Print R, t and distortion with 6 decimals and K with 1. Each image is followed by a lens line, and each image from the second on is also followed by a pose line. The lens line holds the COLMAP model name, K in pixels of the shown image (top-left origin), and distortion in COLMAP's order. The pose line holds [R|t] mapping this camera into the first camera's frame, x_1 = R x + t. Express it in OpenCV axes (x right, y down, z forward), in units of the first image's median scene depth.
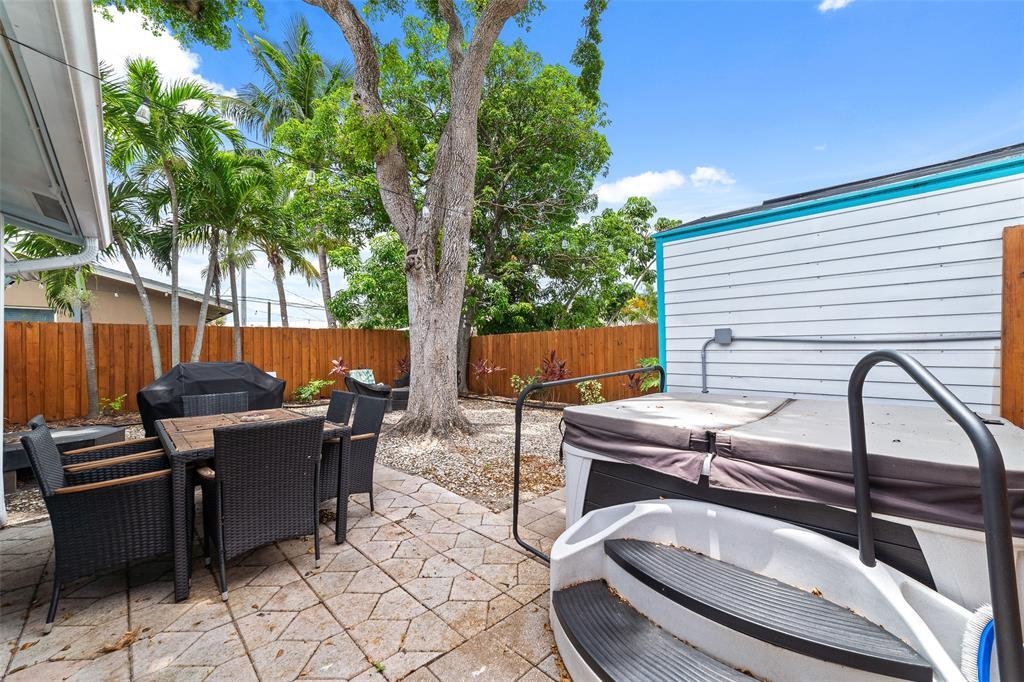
lens RADIAL K [[397.6, 0, 517.6], [0, 397.6, 347.3], [0, 0, 1]] dist [-0.018329, 0.005421]
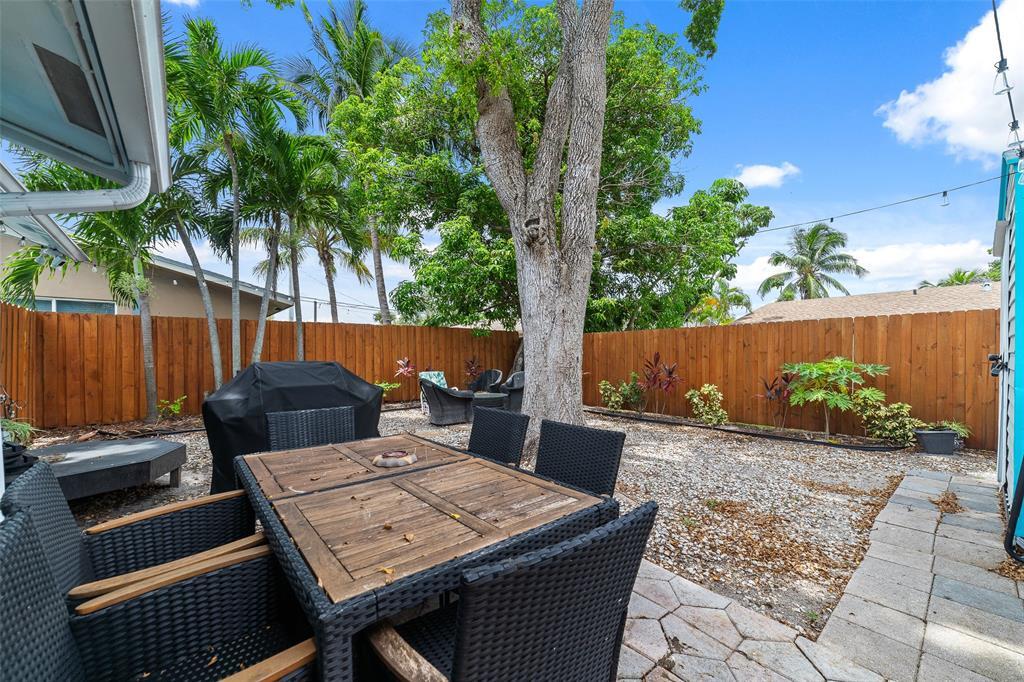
lens RADIAL K [[397.6, 0, 512.7], [0, 397.6, 356.3], [0, 0, 1]] dist [-0.018329, 0.005421]
pose [[0.996149, 0.012893, -0.086725, -0.156402], [-0.011386, 0.999776, 0.017851, 0.004652], [0.086935, -0.016795, 0.996072, 0.151460]]
